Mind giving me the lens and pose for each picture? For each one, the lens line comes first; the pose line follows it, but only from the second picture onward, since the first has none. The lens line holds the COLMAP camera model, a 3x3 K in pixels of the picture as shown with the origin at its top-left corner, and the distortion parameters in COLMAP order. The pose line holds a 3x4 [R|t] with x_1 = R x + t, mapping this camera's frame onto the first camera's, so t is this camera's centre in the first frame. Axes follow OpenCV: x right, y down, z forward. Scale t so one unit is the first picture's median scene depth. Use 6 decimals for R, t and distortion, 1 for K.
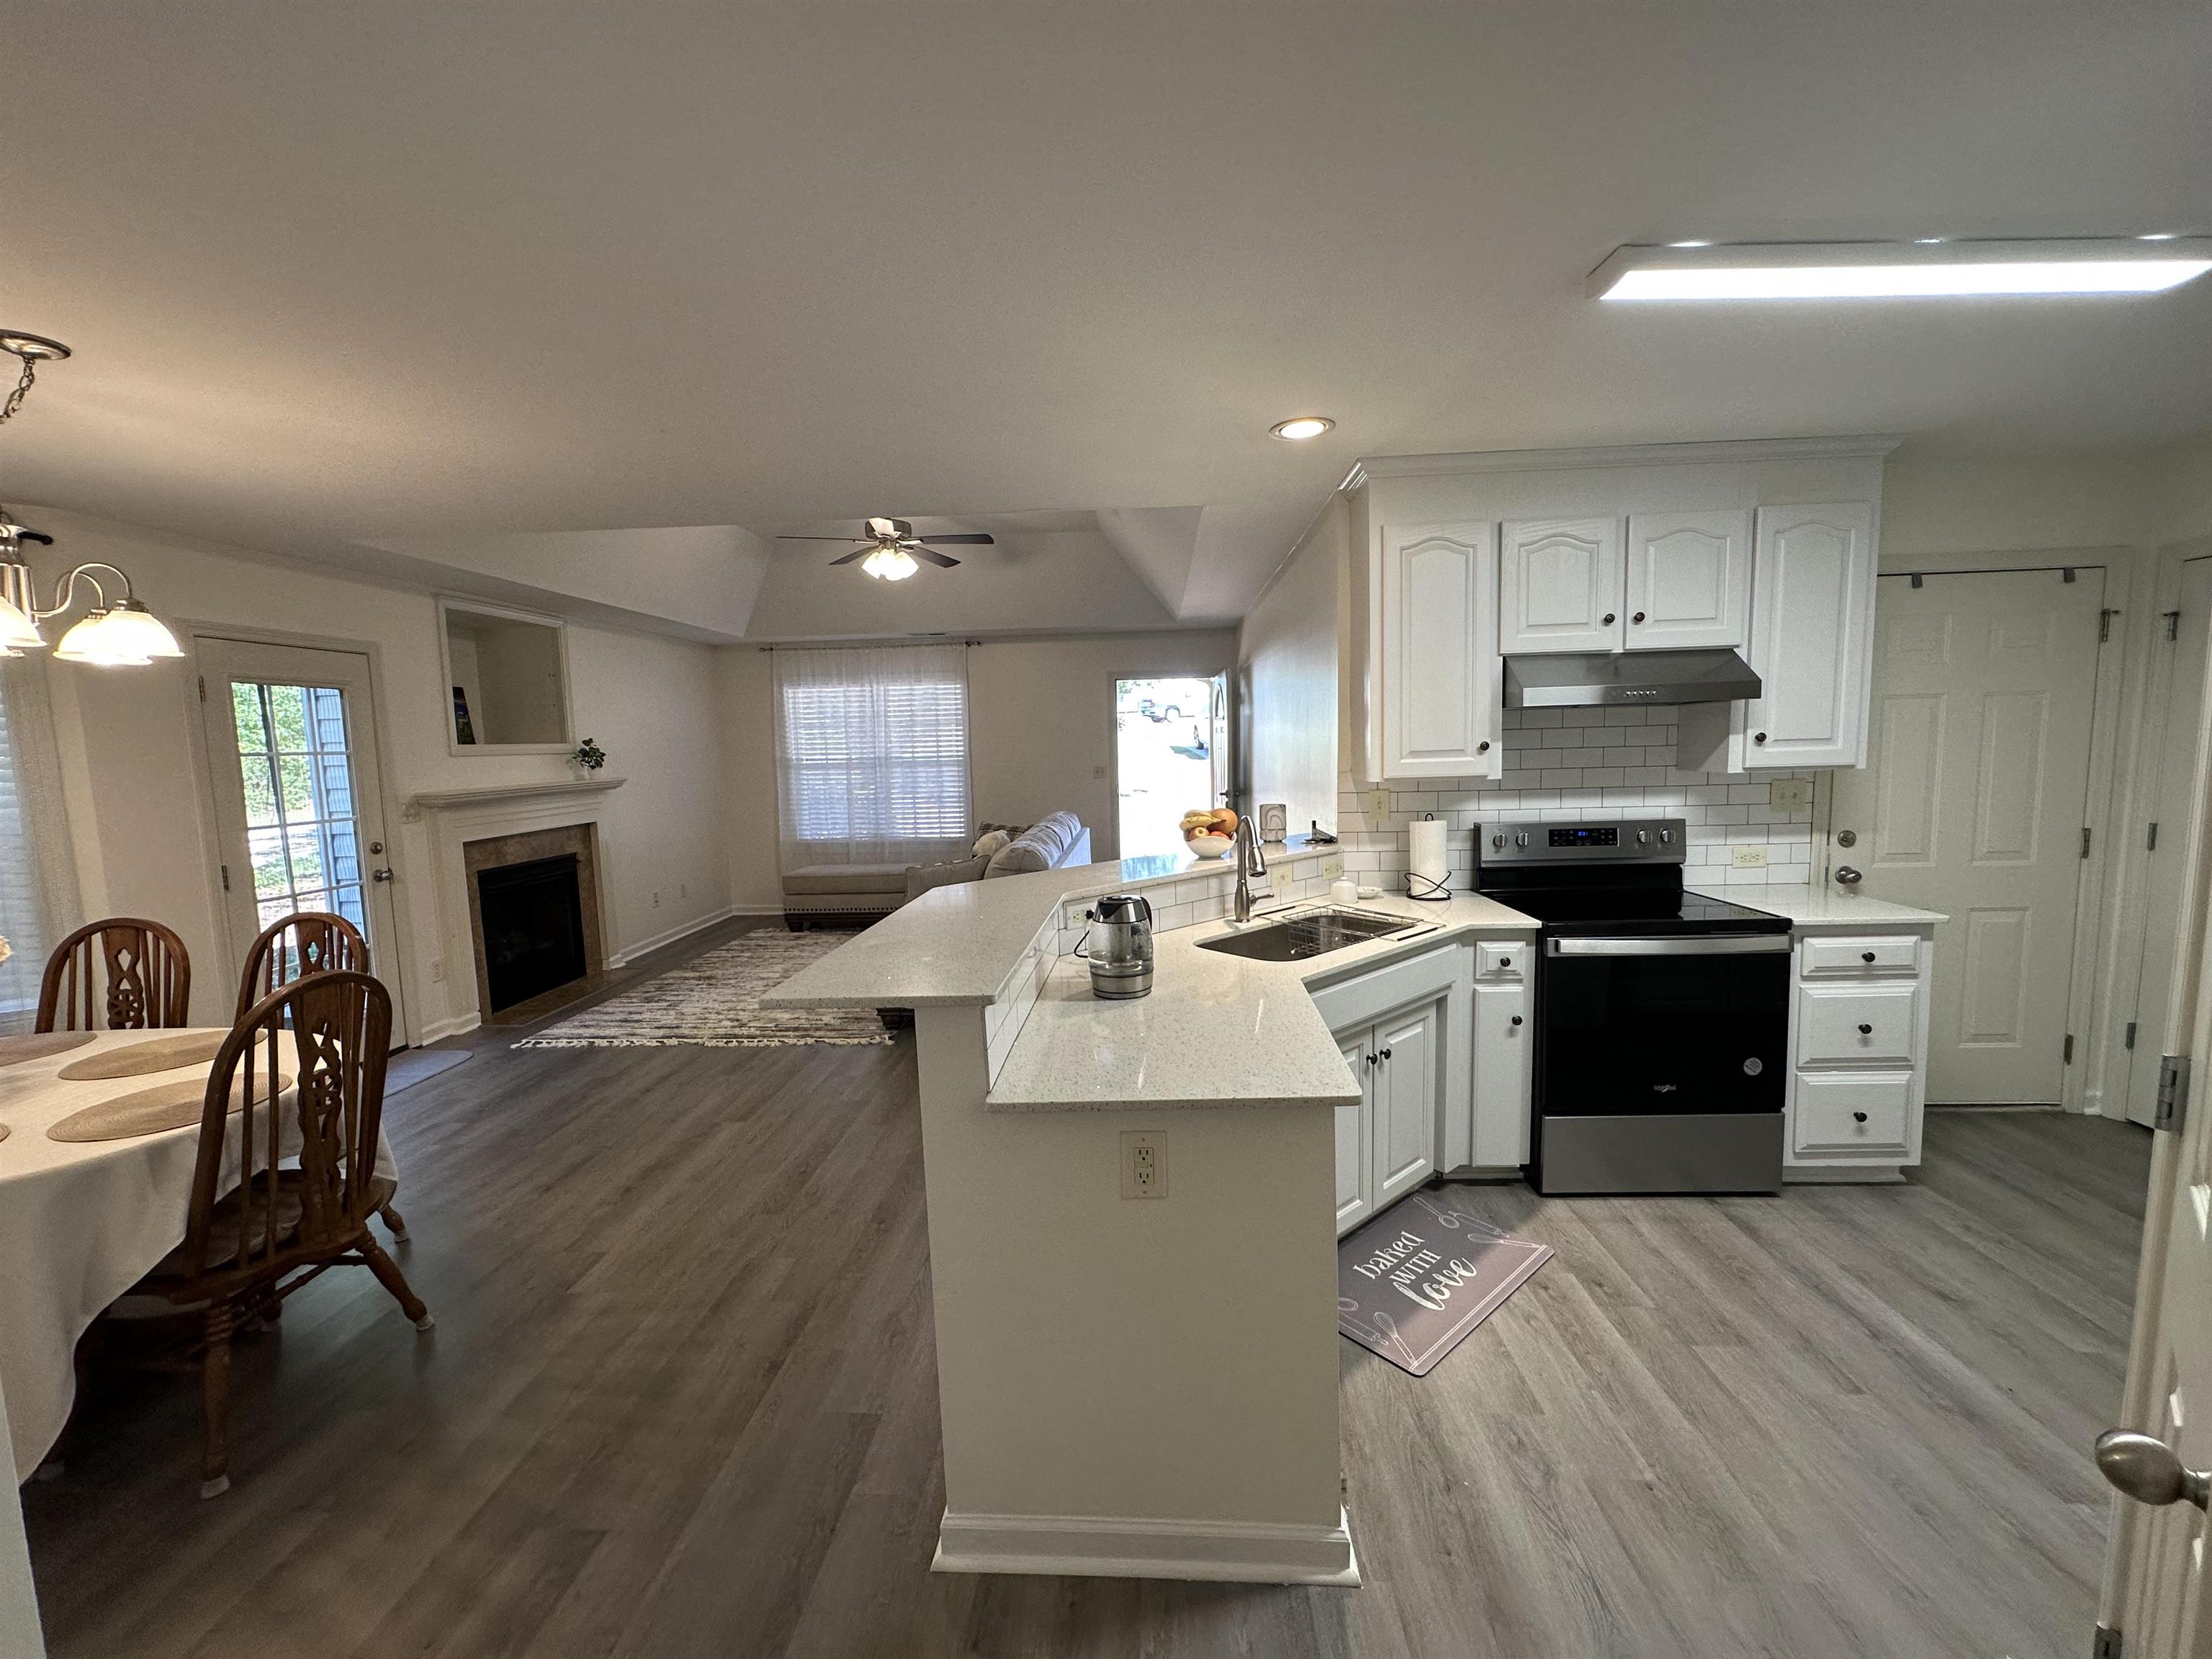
lens RADIAL K [[879.2, 0, 1103.3], [0, 879.2, 826.0], [0, 0, 1]] dist [-0.001030, 0.000550]
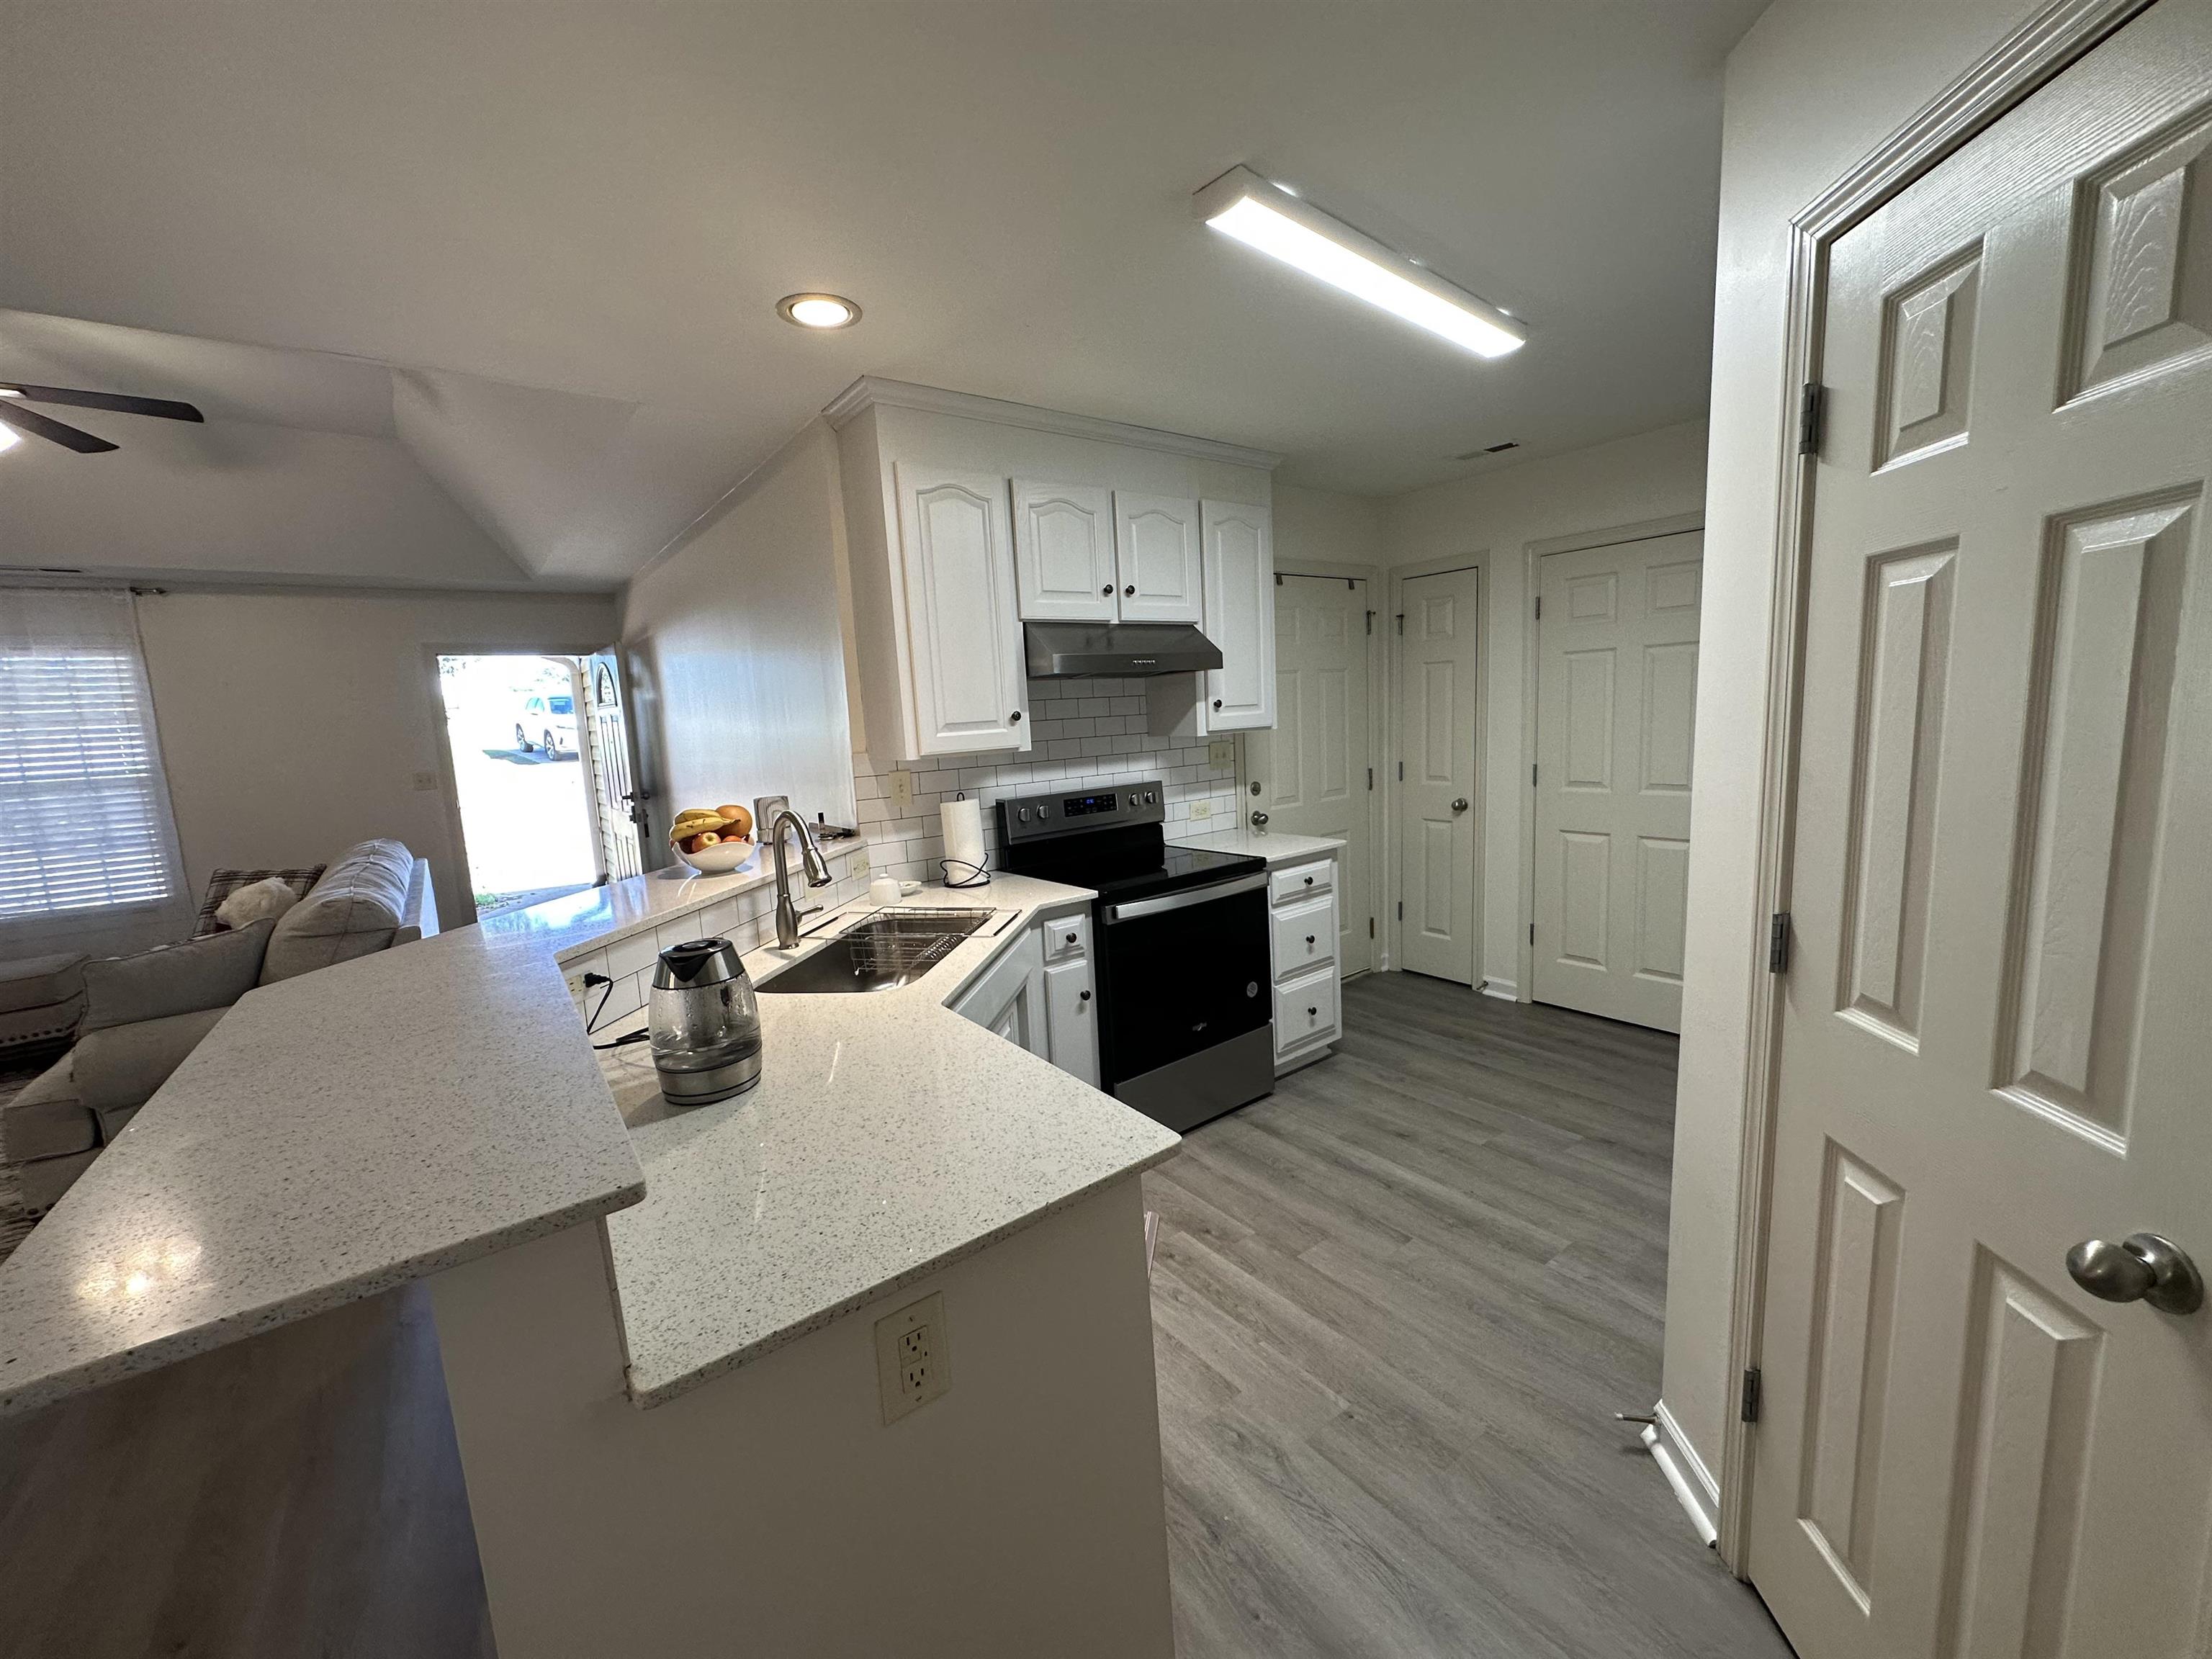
lens RADIAL K [[879.2, 0, 1101.3], [0, 879.2, 827.5], [0, 0, 1]] dist [-0.001030, 0.000550]
pose [[0.764775, -0.099520, 0.636565, -0.100208], [0.094581, 0.994636, 0.041871, -0.002585], [-0.637318, 0.028185, 0.770086, 0.197094]]
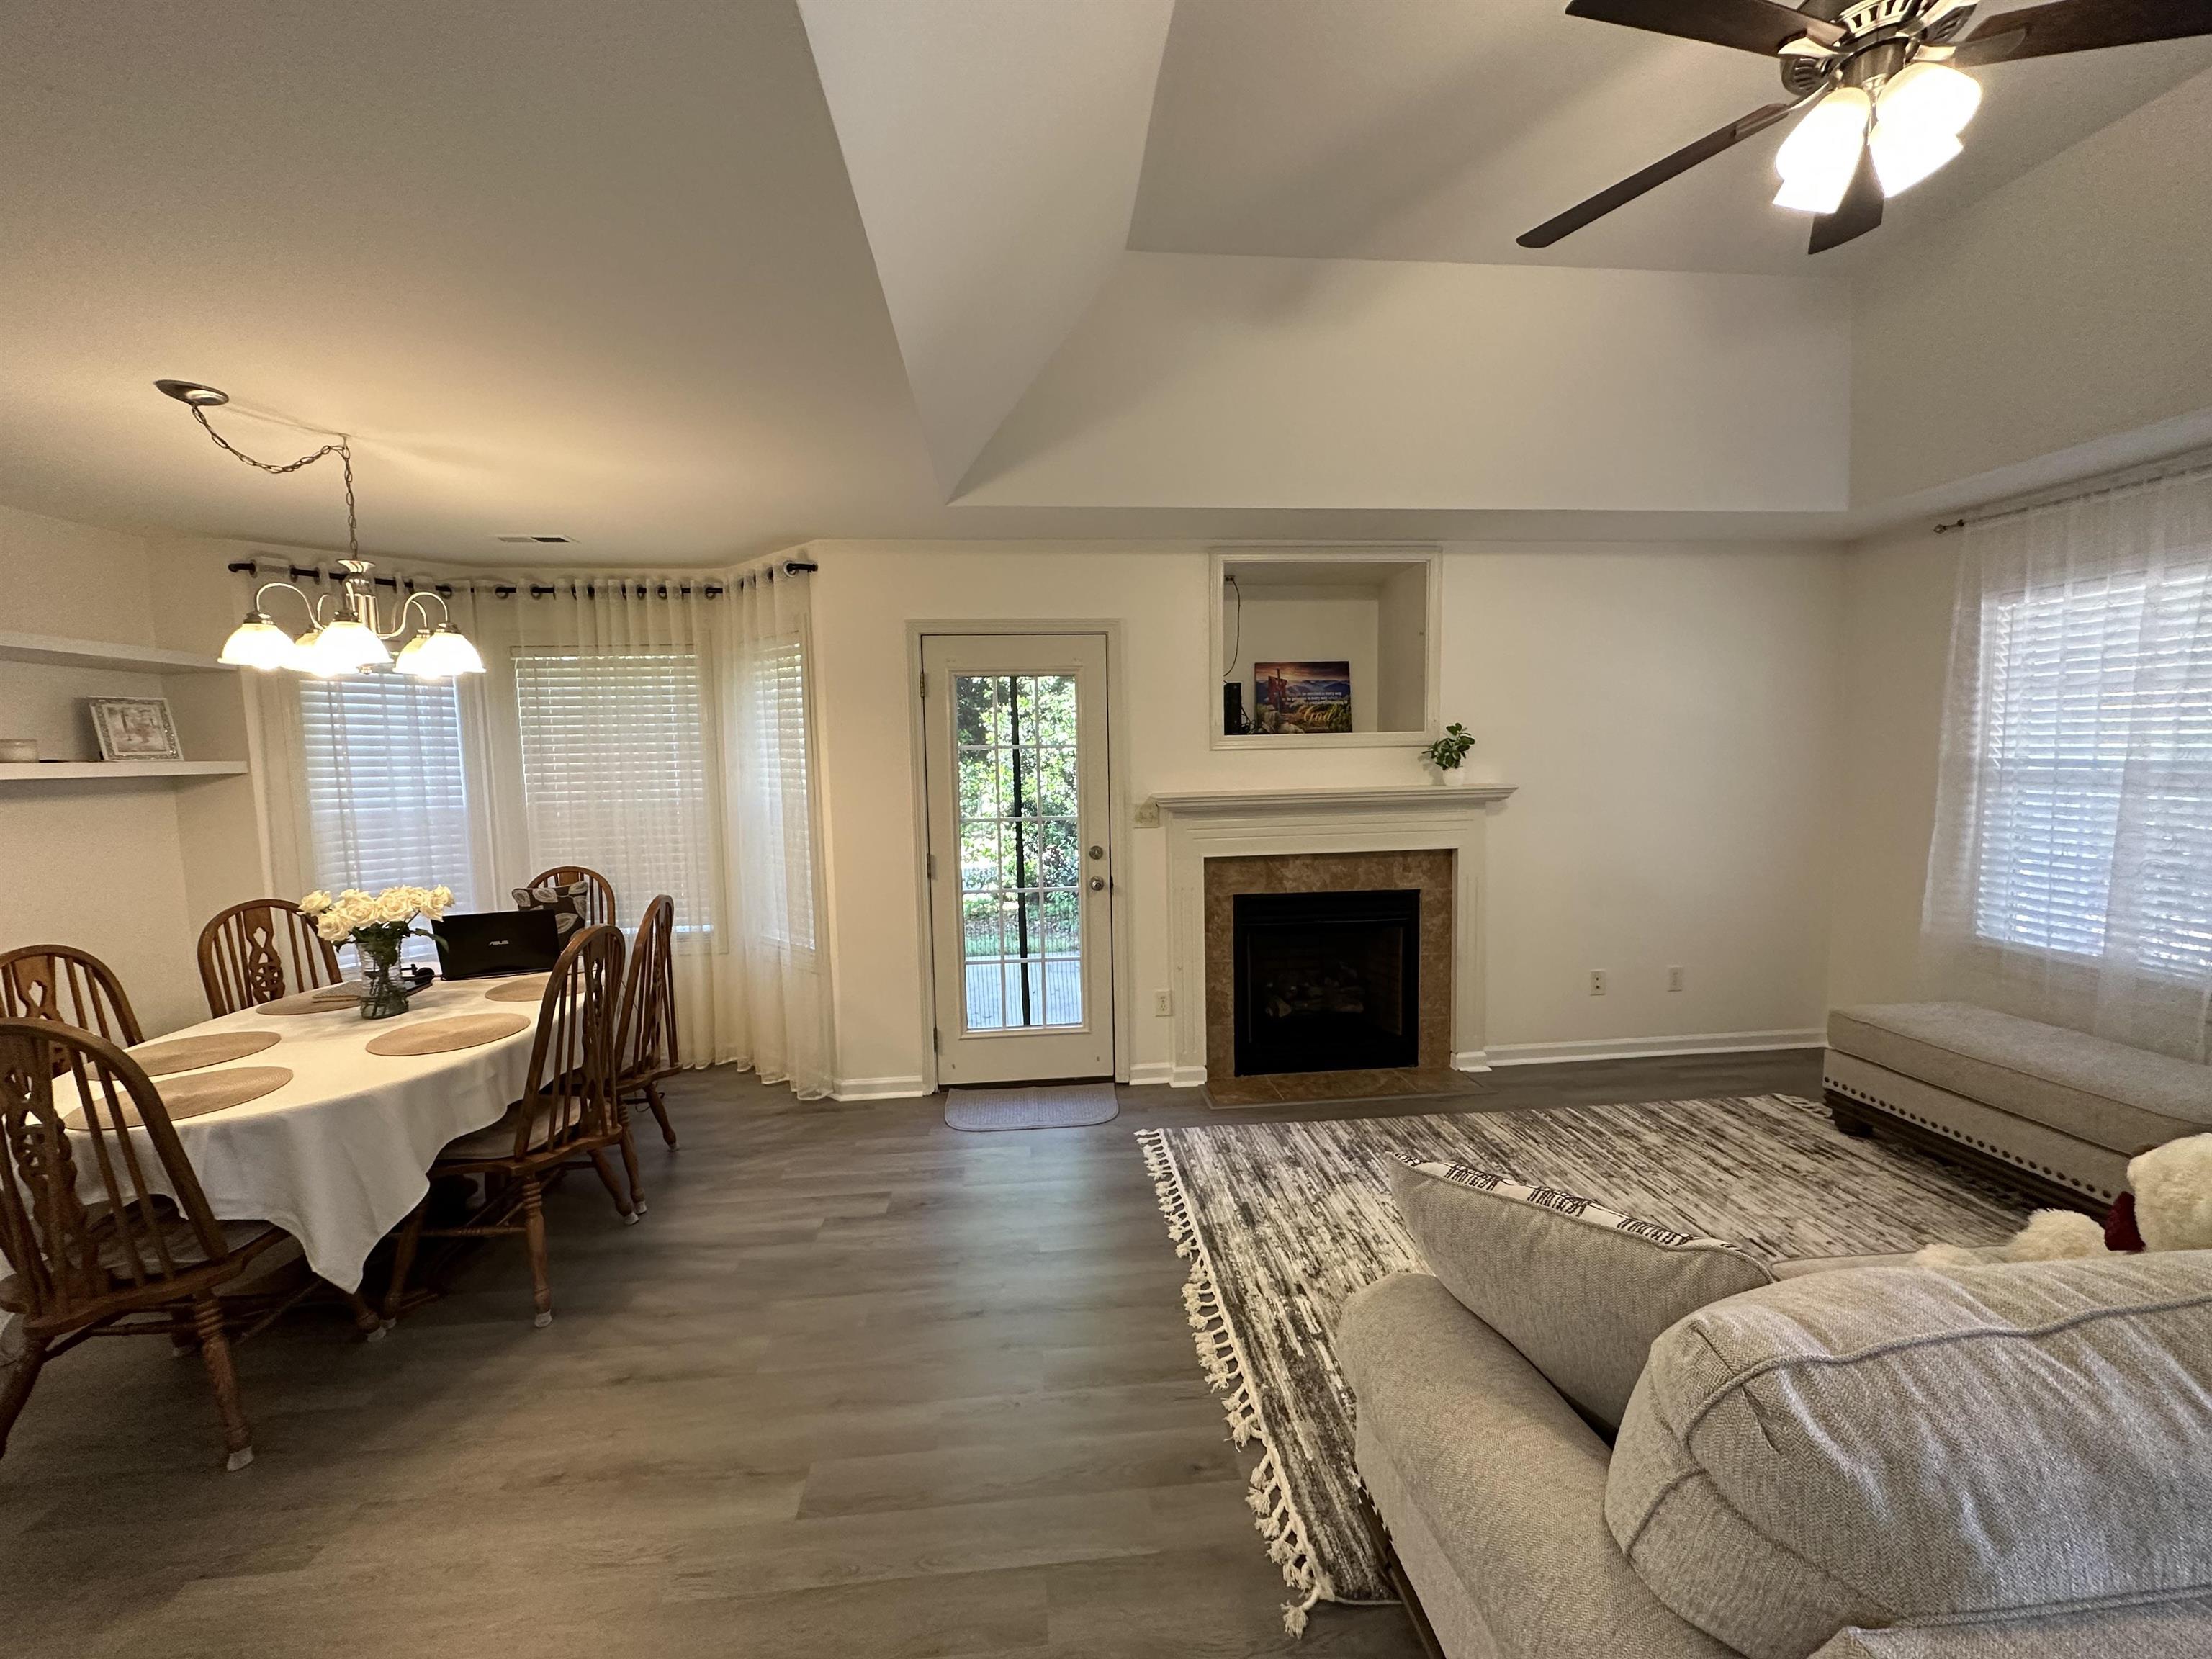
lens RADIAL K [[879.2, 0, 1101.7], [0, 879.2, 827.5], [0, 0, 1]] dist [-0.001030, 0.000550]
pose [[0.151251, 0.108054, -0.982572, 0.063599], [-0.081170, 0.992008, 0.096597, -0.115311], [0.985157, 0.065145, 0.158813, 1.145079]]
